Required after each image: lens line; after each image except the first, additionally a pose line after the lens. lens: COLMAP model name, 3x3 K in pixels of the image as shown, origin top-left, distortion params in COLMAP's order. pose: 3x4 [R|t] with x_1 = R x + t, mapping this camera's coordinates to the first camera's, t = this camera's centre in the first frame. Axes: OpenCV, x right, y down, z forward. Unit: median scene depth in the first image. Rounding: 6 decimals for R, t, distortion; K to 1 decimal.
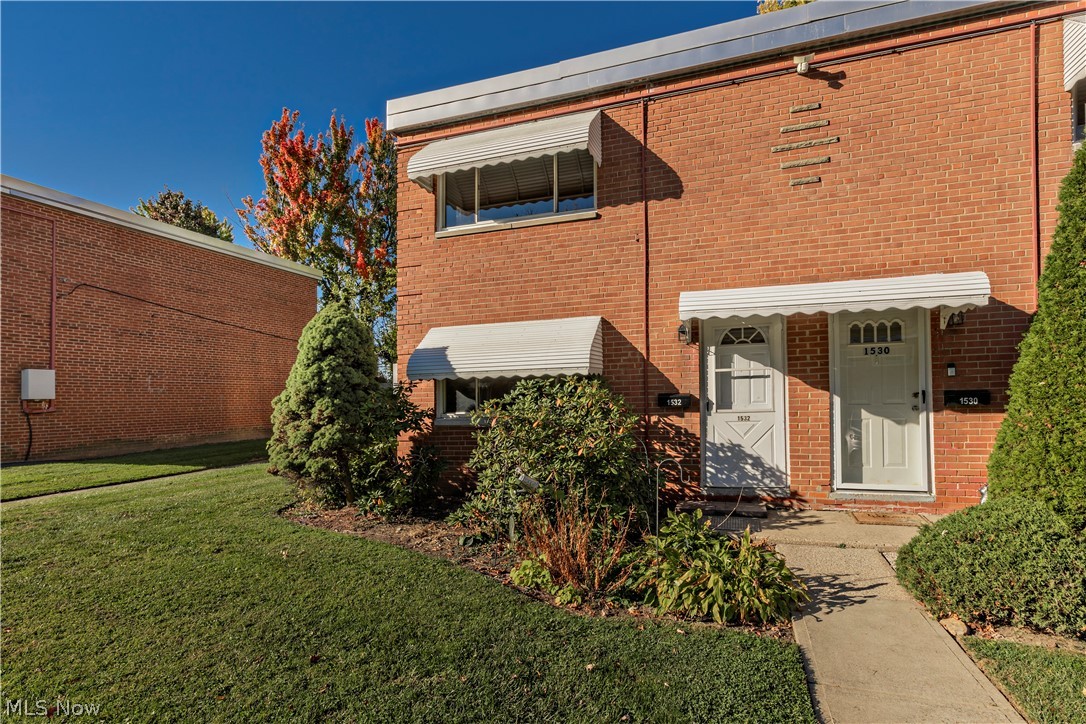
lens RADIAL K [[528.8, 0, 606.1], [0, 528.8, 415.2], [0, 0, 1]] dist [-0.004211, 0.001948]
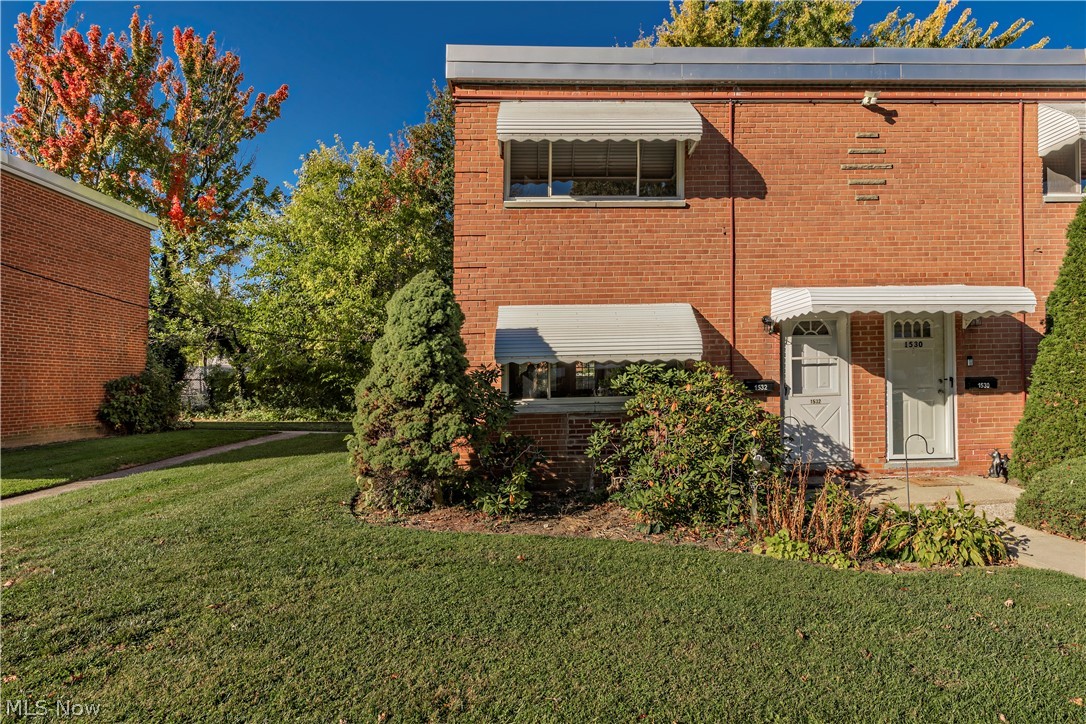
lens RADIAL K [[550.6, 0, 615.1], [0, 550.6, 400.4], [0, 0, 1]] dist [0.001455, -0.000651]
pose [[0.935593, -0.009941, 0.352941, -0.550514], [0.011968, 0.999922, -0.003563, 0.002510], [-0.352878, 0.007557, 0.935639, 0.056457]]
